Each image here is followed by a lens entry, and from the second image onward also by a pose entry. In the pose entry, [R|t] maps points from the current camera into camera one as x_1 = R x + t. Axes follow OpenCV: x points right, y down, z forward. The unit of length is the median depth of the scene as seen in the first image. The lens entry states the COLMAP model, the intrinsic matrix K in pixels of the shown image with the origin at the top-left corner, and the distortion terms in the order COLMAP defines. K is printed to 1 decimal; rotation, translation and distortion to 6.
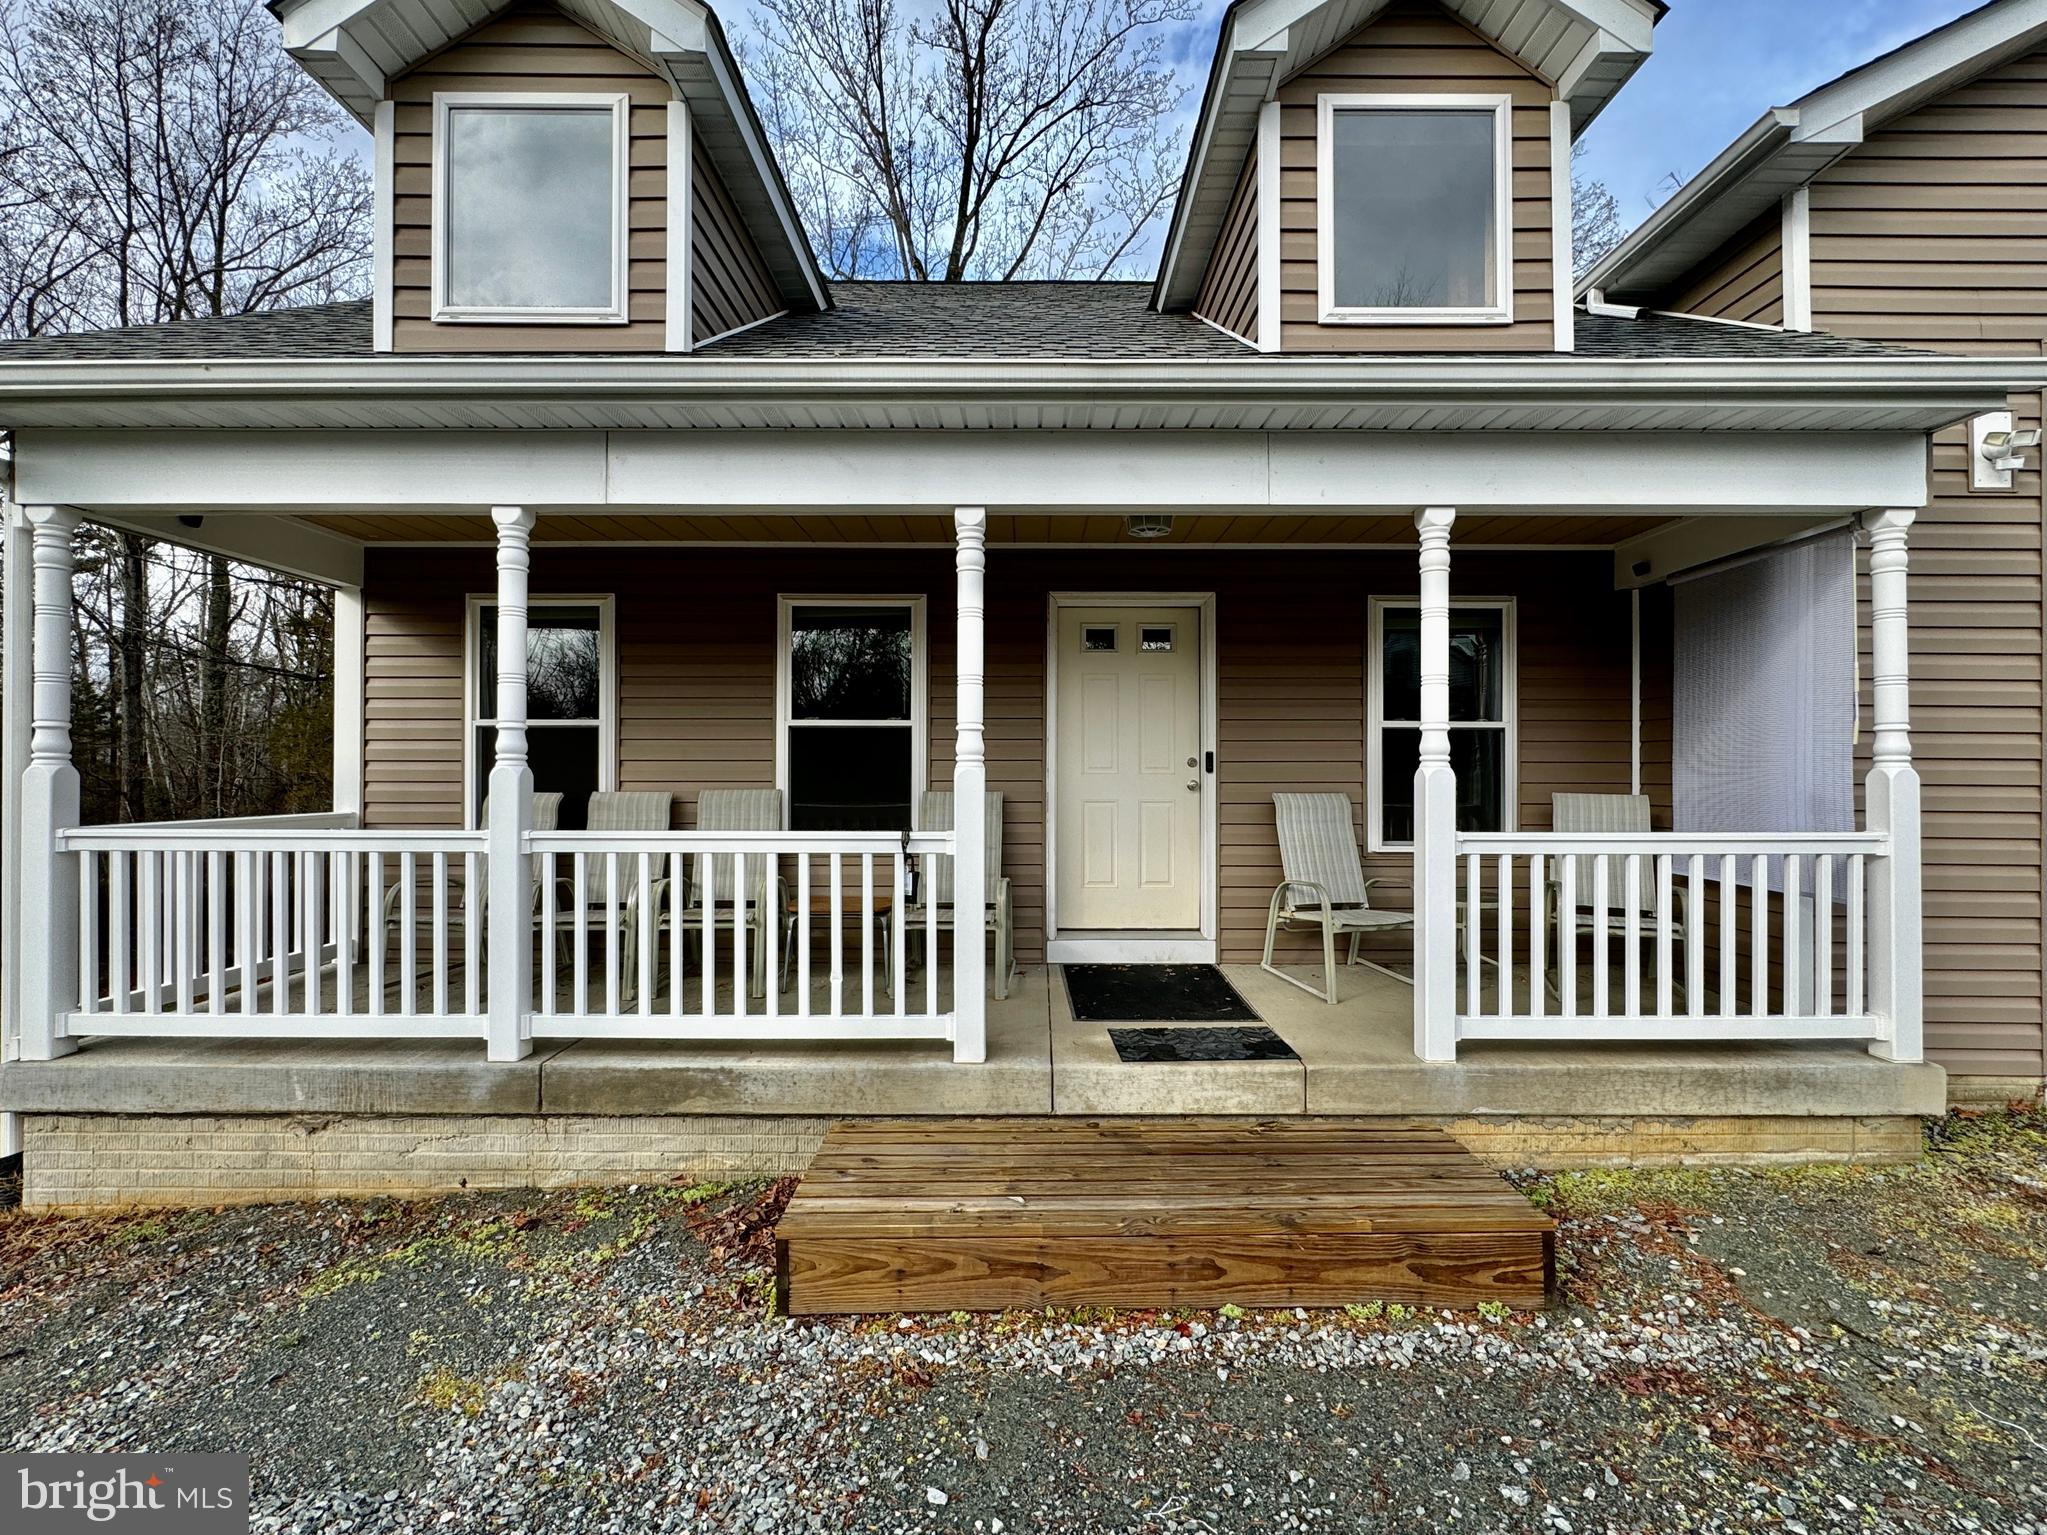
lens RADIAL K [[934.9, 0, 1034.3], [0, 934.9, 767.2], [0, 0, 1]] dist [0.003206, -0.000471]
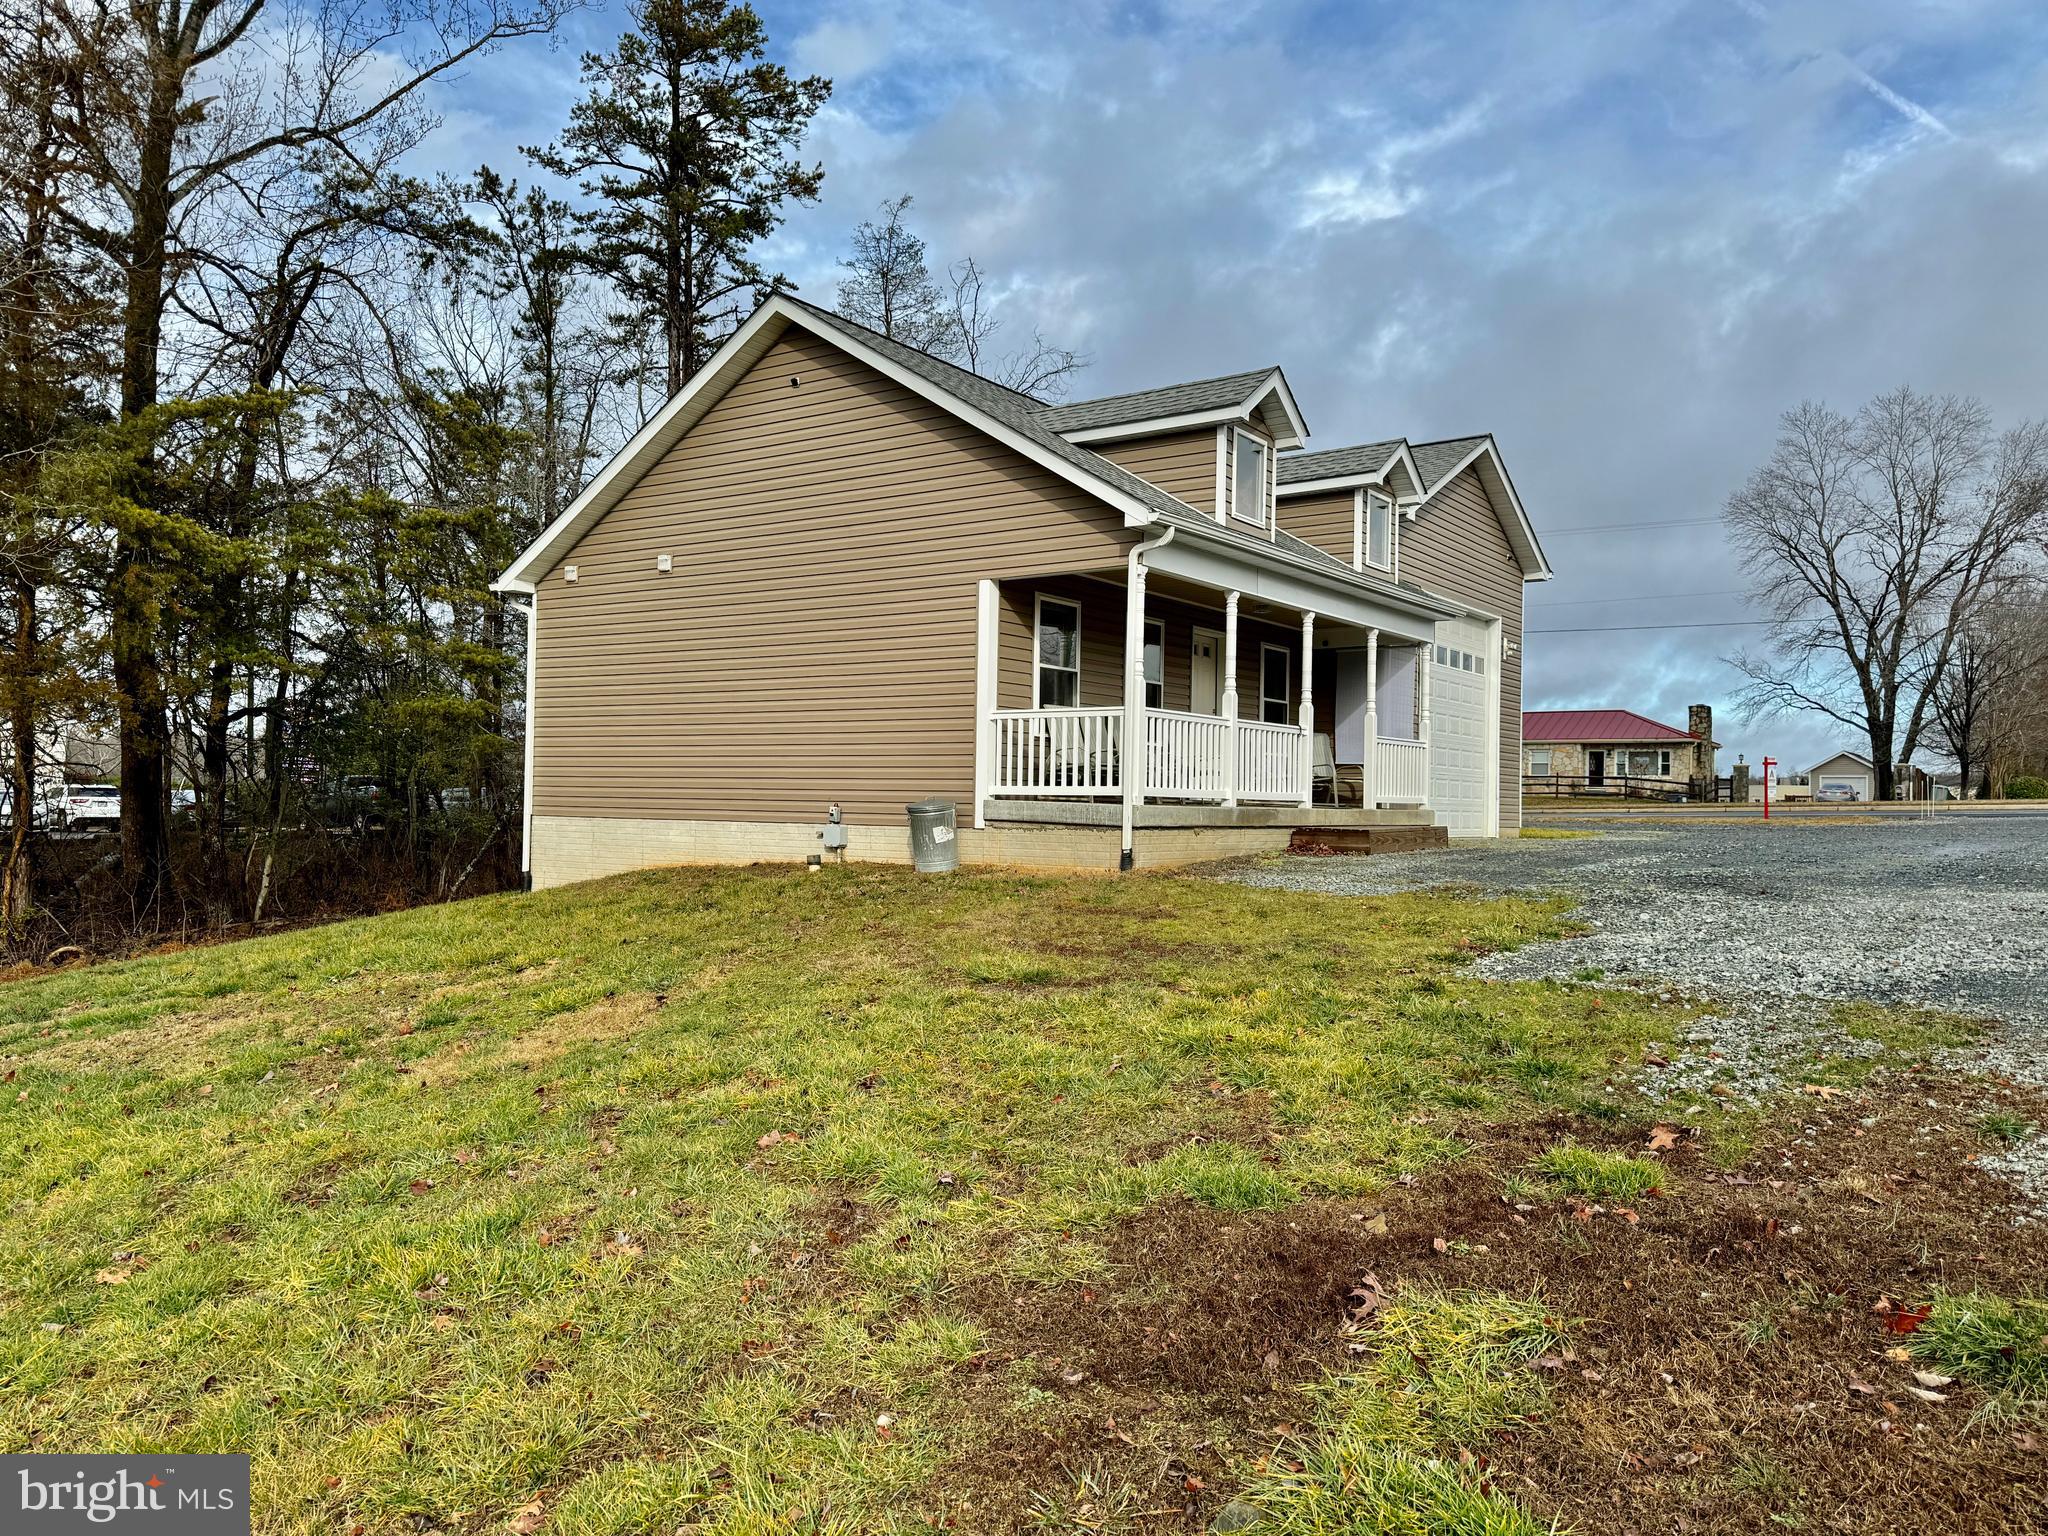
lens RADIAL K [[1480.0, 0, 1025.1], [0, 1480.0, 767.9], [0, 0, 1]] dist [-0.008797, -0.002133]
pose [[0.579206, 0.023364, 0.814846, -4.188697], [-0.022336, 0.999669, -0.012786, 0.268772], [-0.814875, -0.010794, 0.579536, -0.894032]]
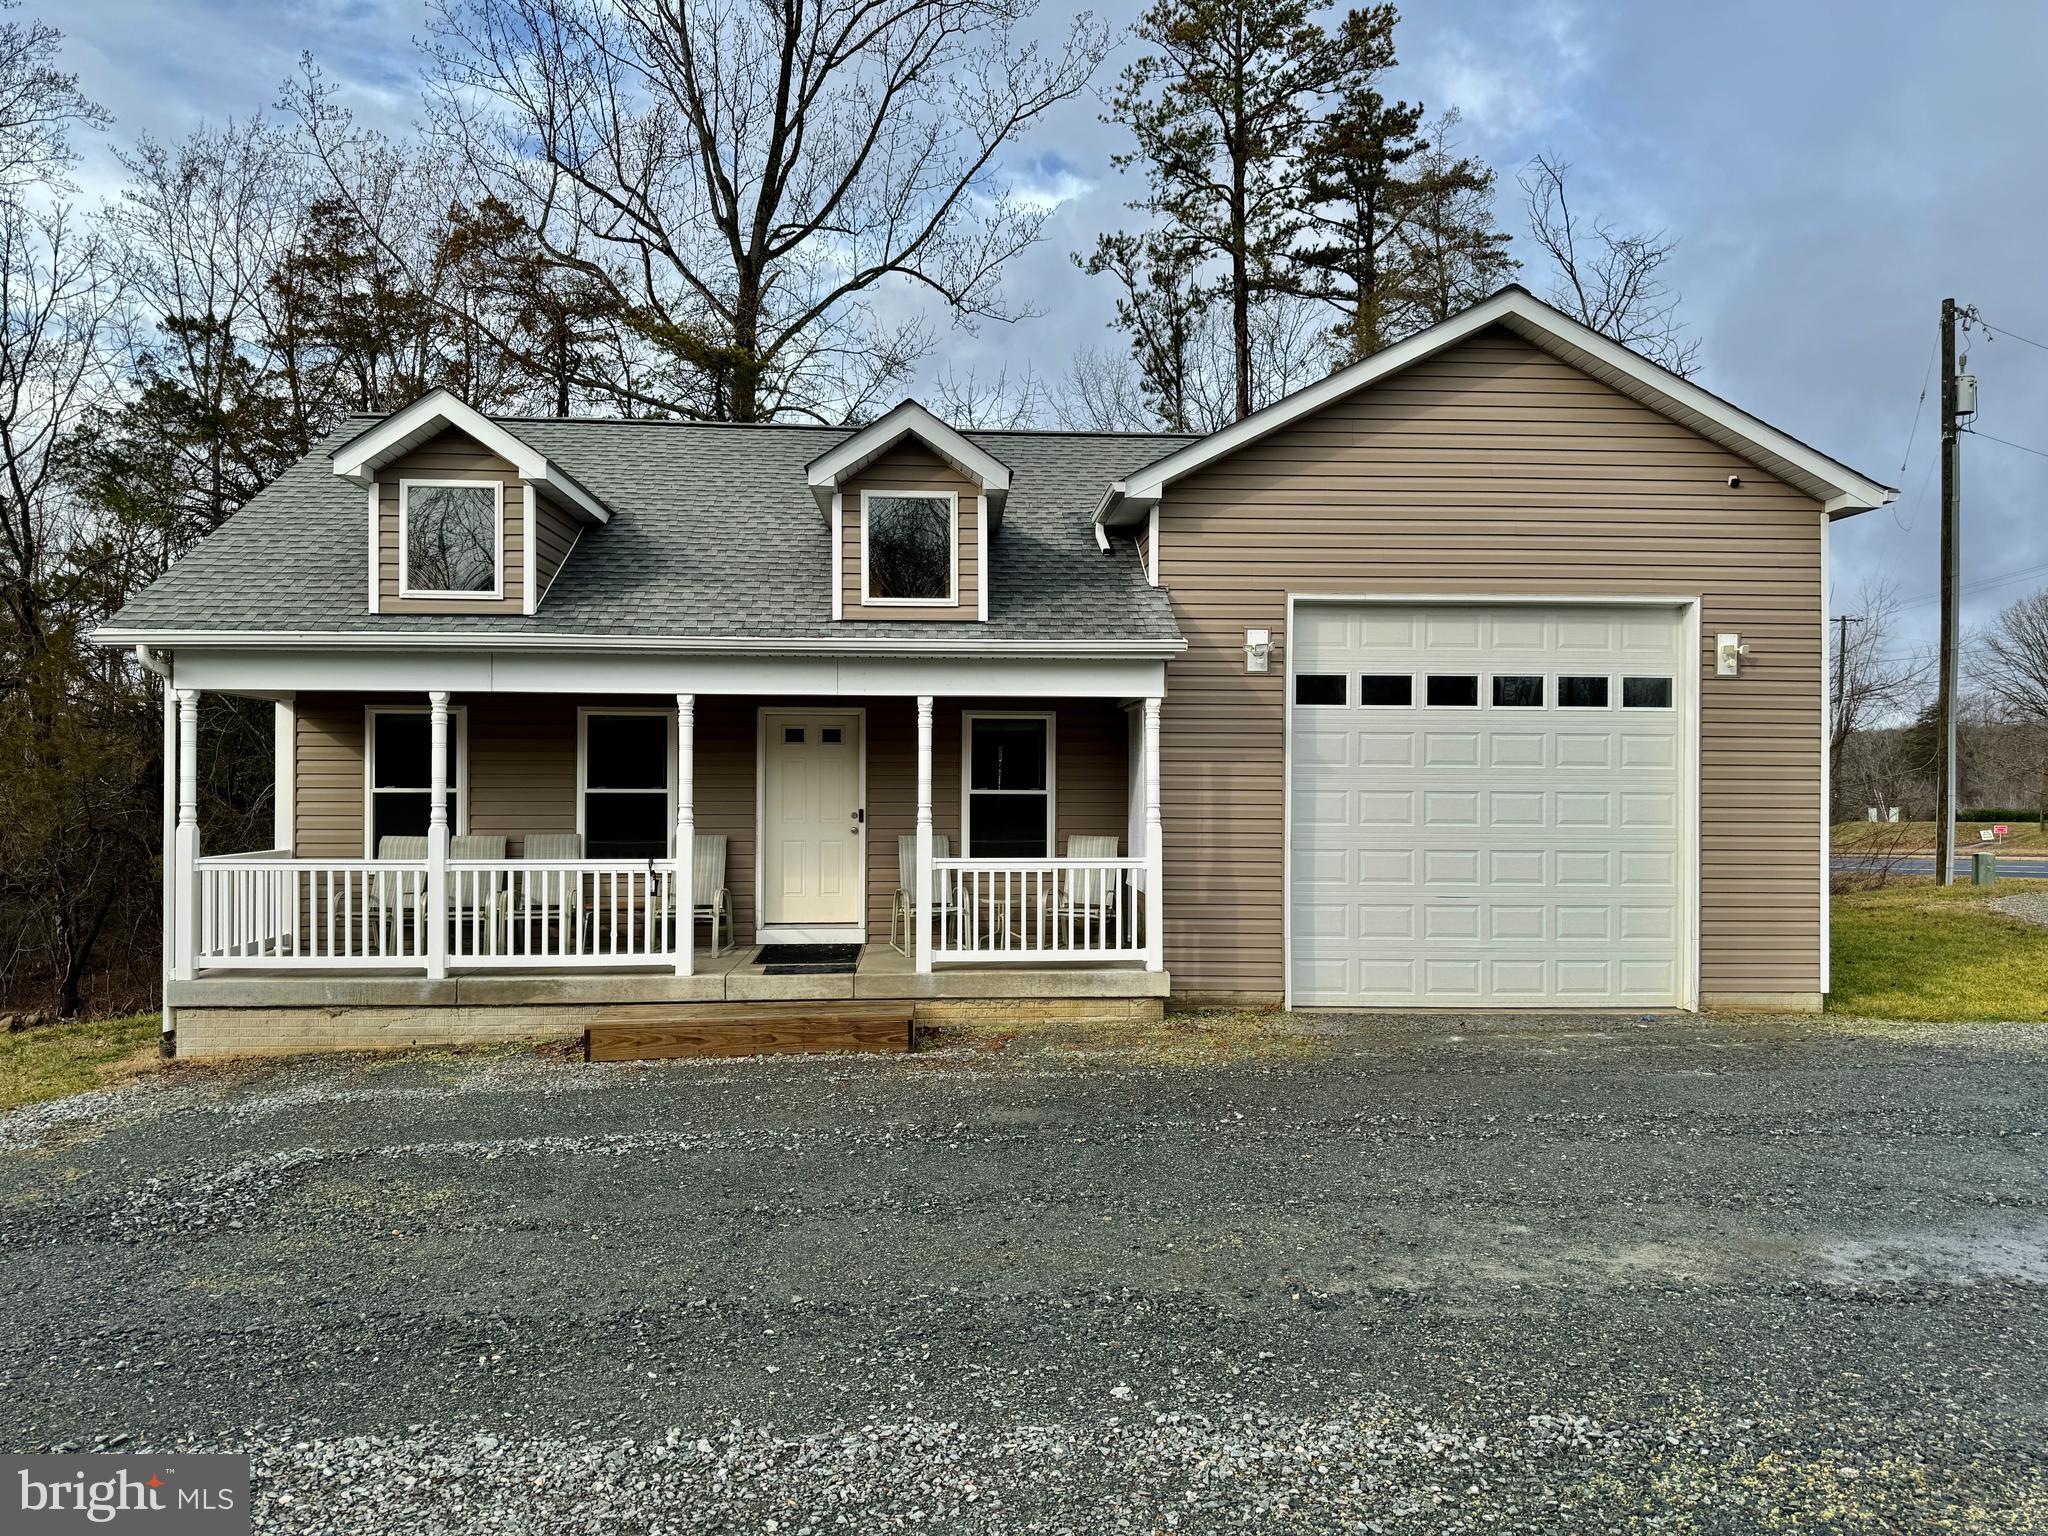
lens RADIAL K [[1432.5, 0, 1052.8], [0, 1432.5, 774.7], [0, 0, 1]] dist [0.059132, -0.050659]
pose [[0.997258, 0.001172, 0.074000, 0.475052], [-0.001413, 0.999994, 0.003208, -0.117534], [-0.073996, -0.003304, 0.997253, -2.047128]]
